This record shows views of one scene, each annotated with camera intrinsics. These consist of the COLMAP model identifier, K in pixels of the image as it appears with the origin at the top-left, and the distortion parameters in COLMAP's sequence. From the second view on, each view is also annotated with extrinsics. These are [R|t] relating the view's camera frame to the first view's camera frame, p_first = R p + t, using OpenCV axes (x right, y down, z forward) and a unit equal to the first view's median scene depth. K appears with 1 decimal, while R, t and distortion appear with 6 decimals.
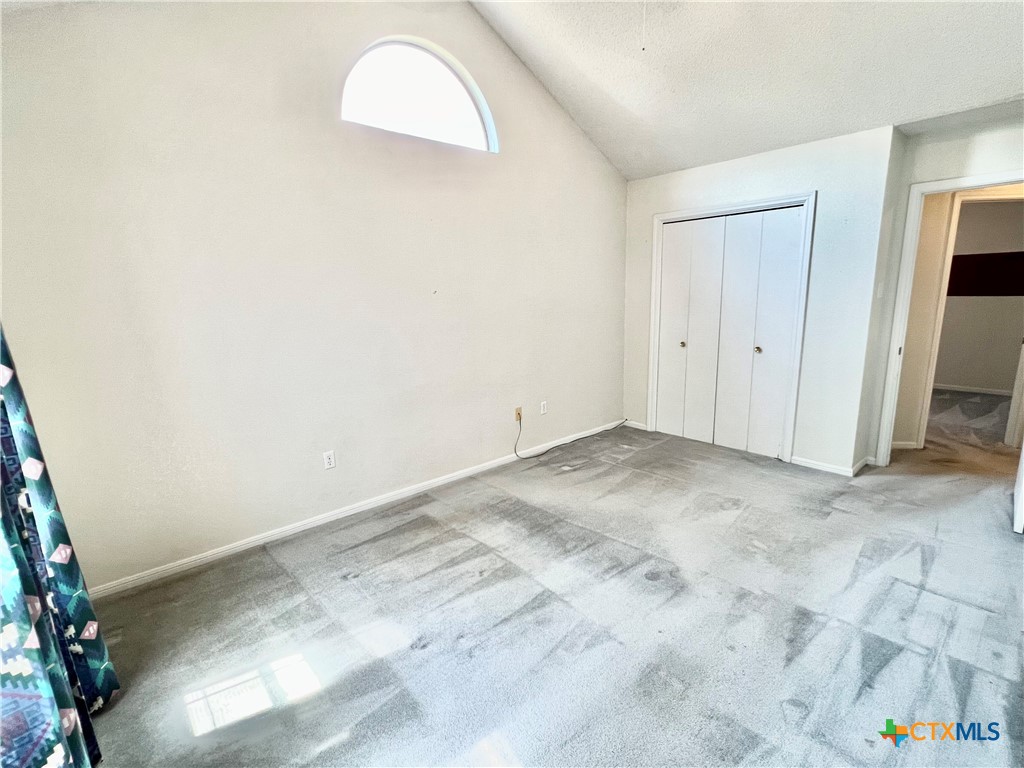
lens RADIAL K [[483.4, 0, 510.4], [0, 483.4, 388.2], [0, 0, 1]] dist [-0.003729, 0.001633]
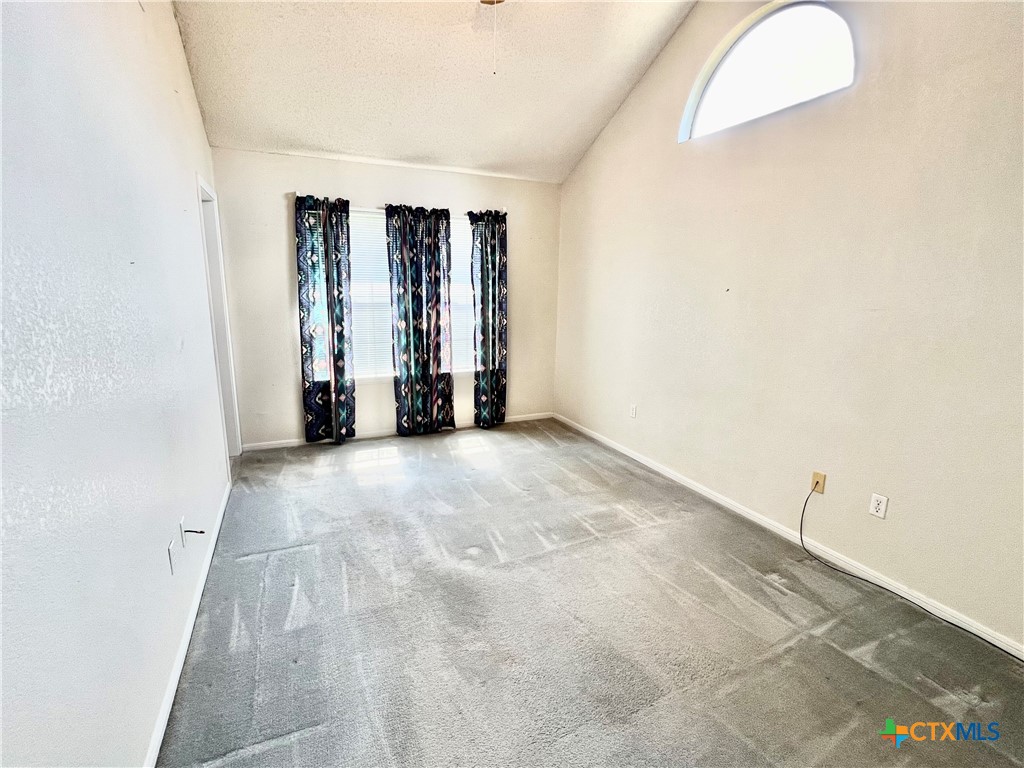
lens RADIAL K [[483.4, 0, 506.7], [0, 483.4, 382.0], [0, 0, 1]] dist [-0.003729, 0.001633]
pose [[-0.295757, 0.210208, -0.931848, 0.725732], [-0.205216, 0.938731, 0.276894, -0.170877], [0.932960, 0.273123, -0.234499, 0.725233]]
